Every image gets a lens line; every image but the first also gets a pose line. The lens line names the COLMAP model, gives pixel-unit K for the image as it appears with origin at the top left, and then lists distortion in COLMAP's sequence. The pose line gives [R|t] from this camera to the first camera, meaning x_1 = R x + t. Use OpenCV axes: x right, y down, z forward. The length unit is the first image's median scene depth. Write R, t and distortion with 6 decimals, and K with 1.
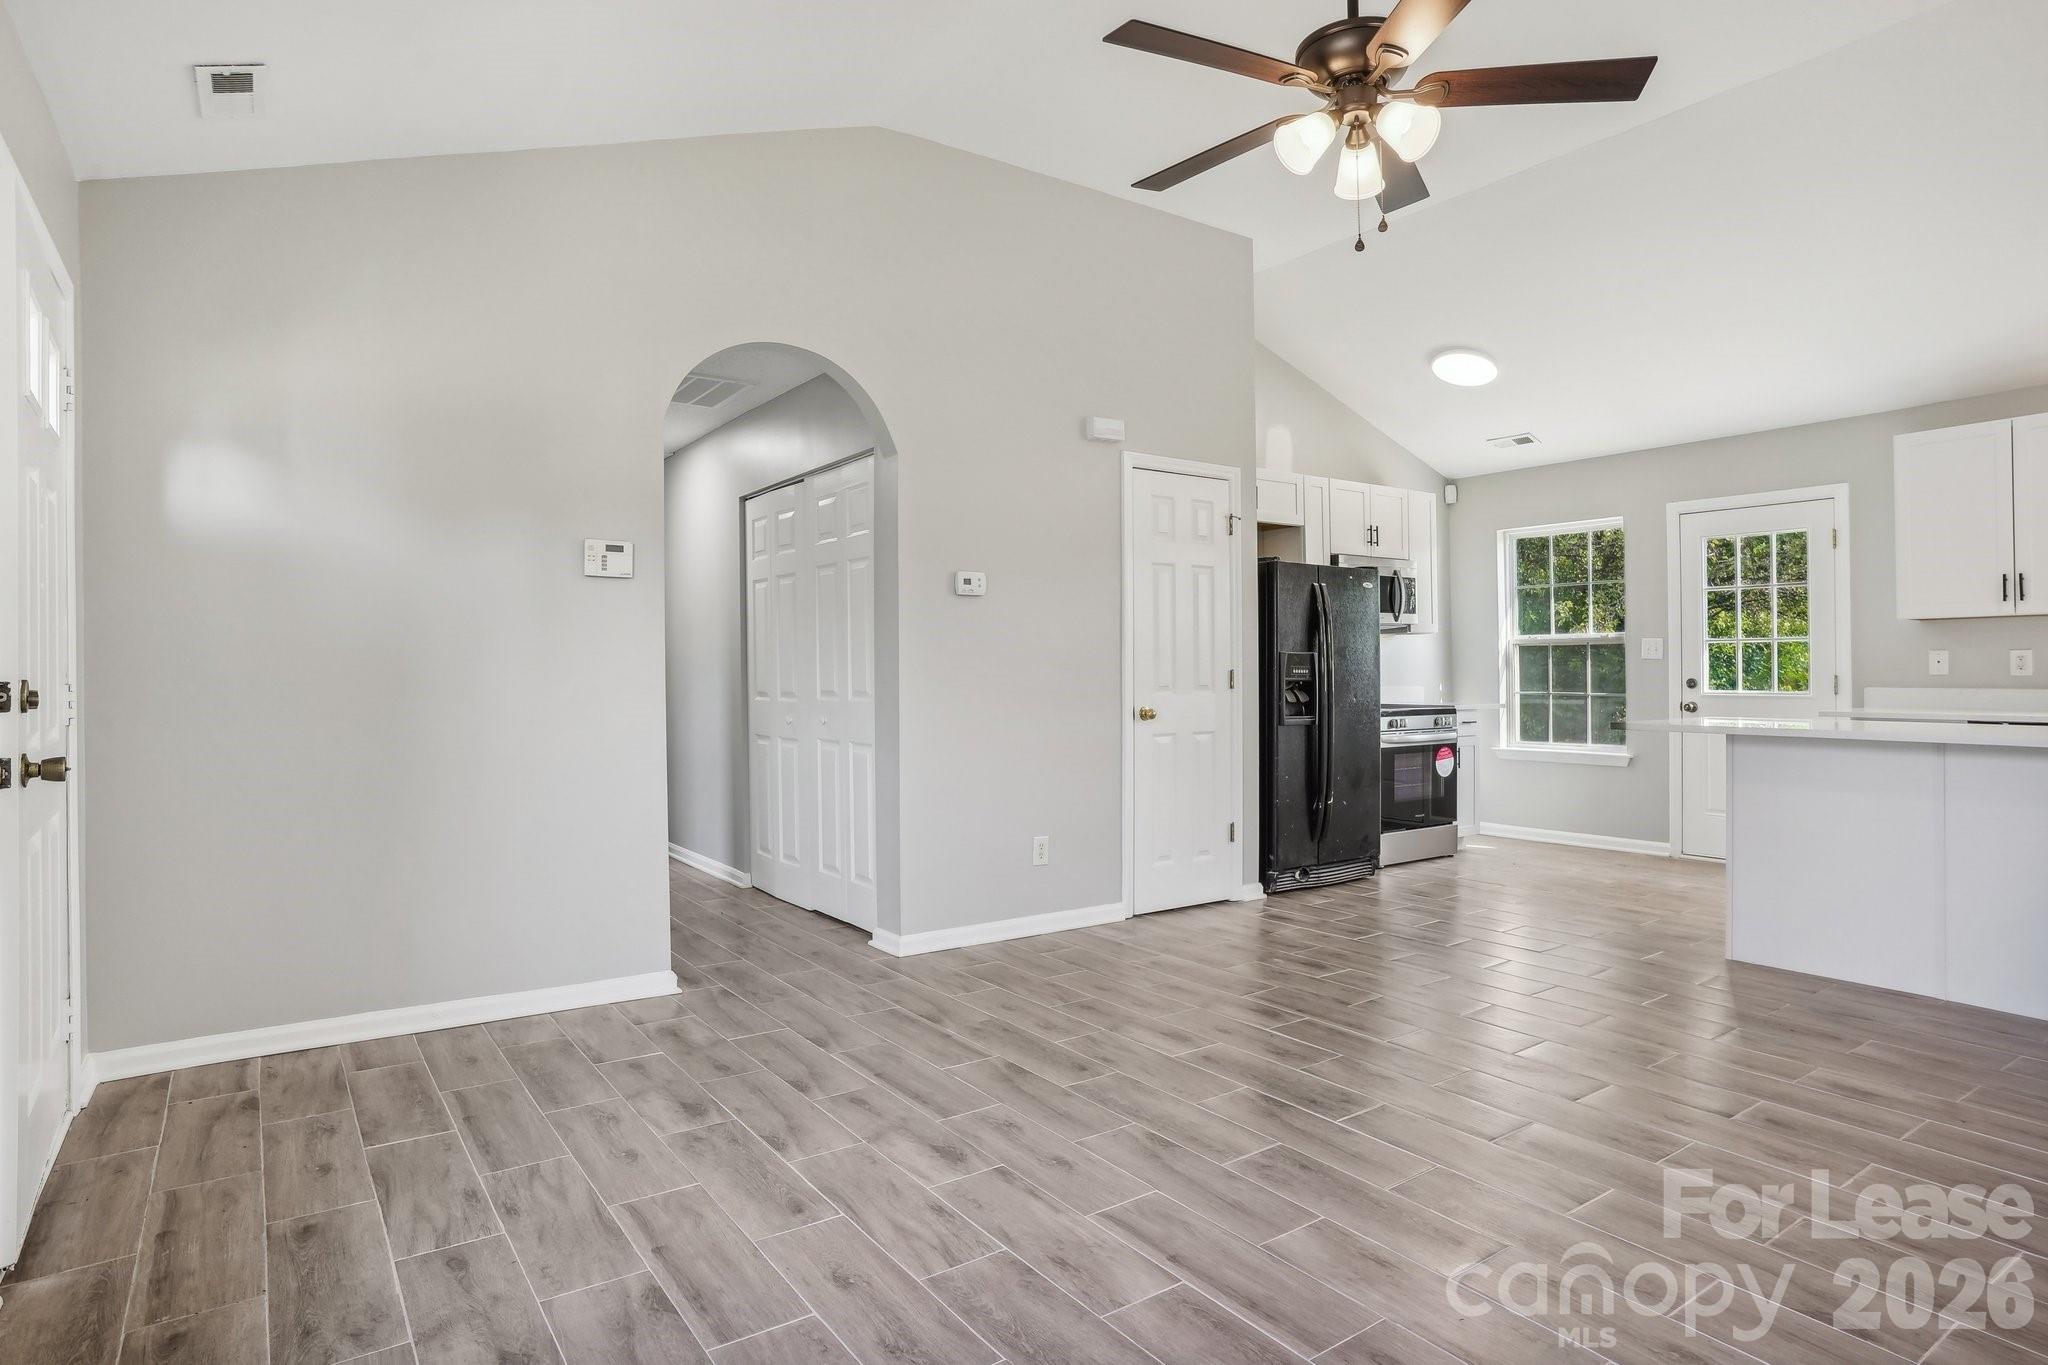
lens RADIAL K [[1125.4, 0, 1035.7], [0, 1125.4, 649.6], [0, 0, 1]] dist [-0.075143, 0.046940]
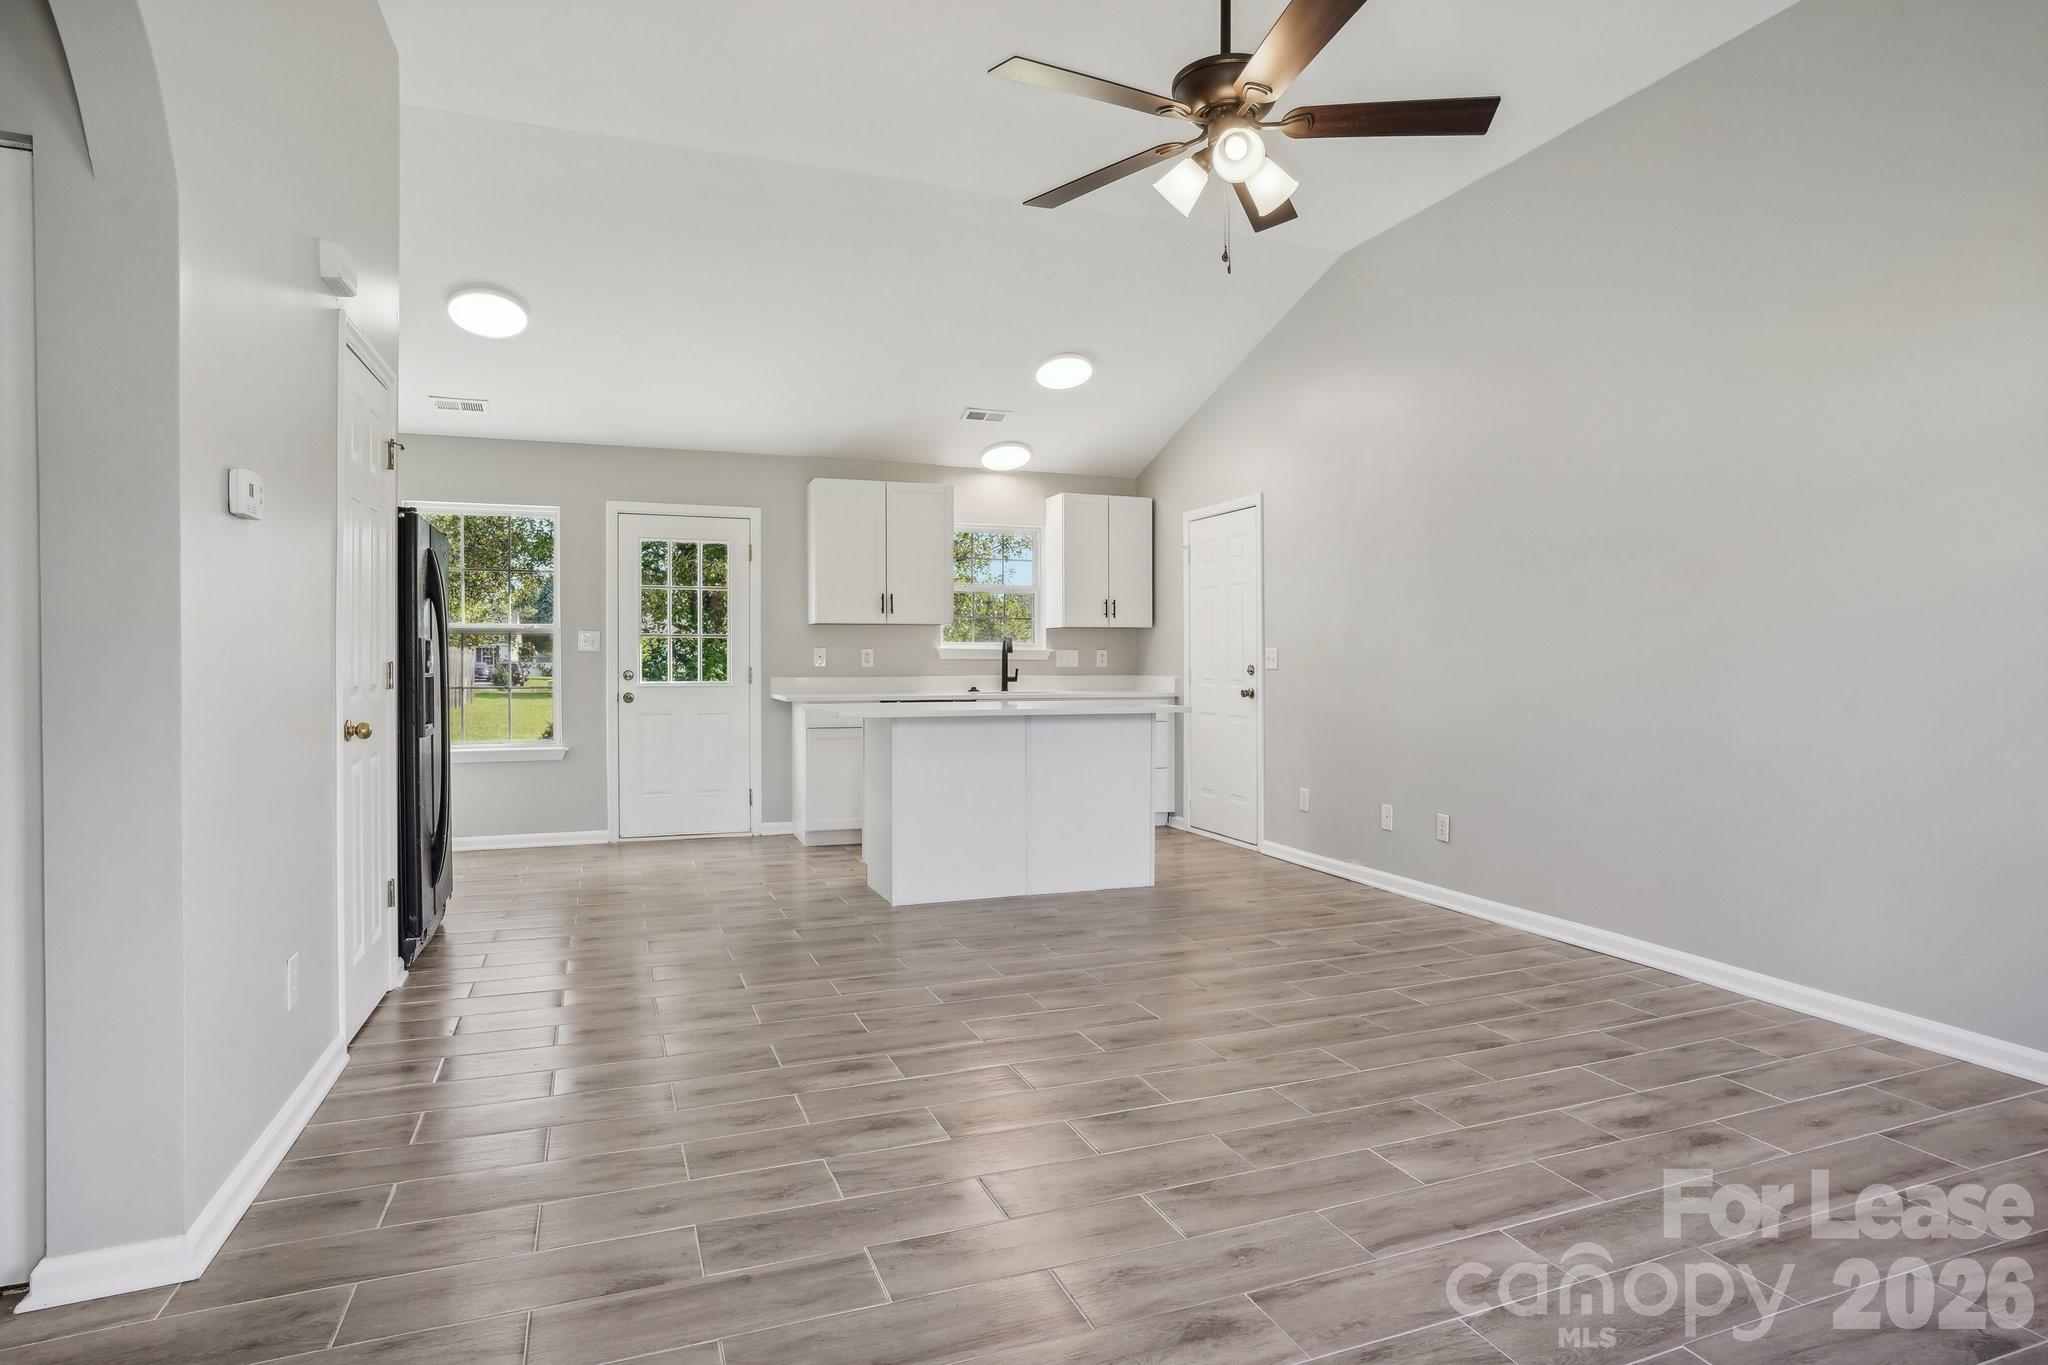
lens RADIAL K [[1083.9, 0, 1032.7], [0, 1083.9, 672.7], [0, 0, 1]] dist [-0.068612, 0.035192]
pose [[0.246489, -0.008771, 0.969106, -0.305659], [-0.019483, 0.999712, 0.014004, 0.006003], [-0.968950, -0.022333, 0.246247, 0.373807]]
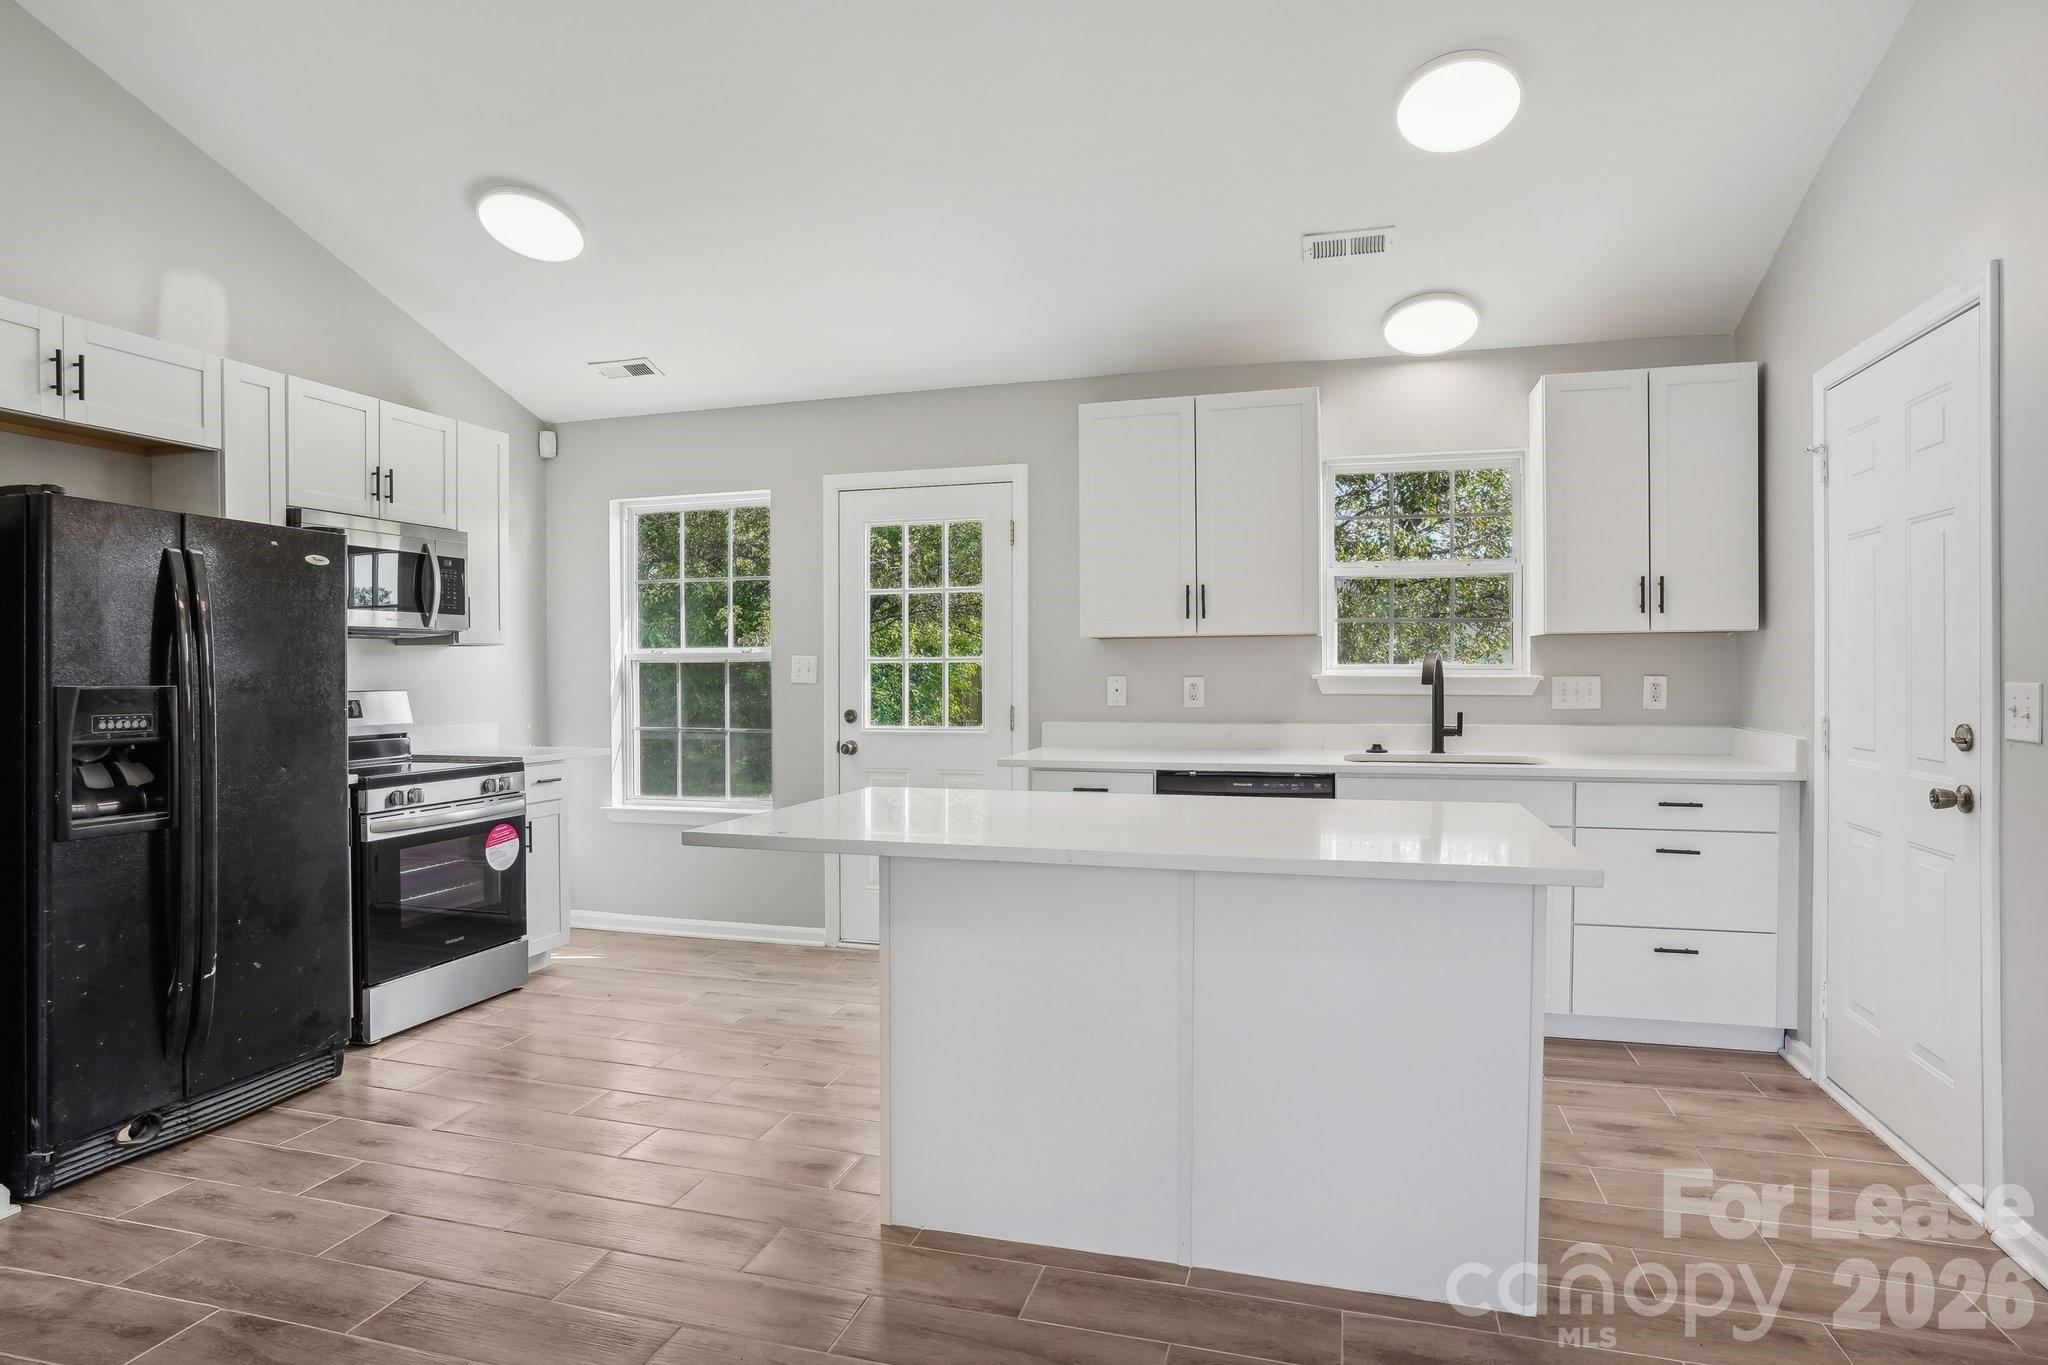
lens RADIAL K [[1113.8, 0, 1029.8], [0, 1113.8, 664.1], [0, 0, 1]] dist [-0.071036, 0.039211]
pose [[0.781672, 0.002199, 0.623686, 0.219620], [-0.008691, 0.999935, 0.007366, -0.012102], [-0.623630, -0.011179, 0.781640, 0.333633]]
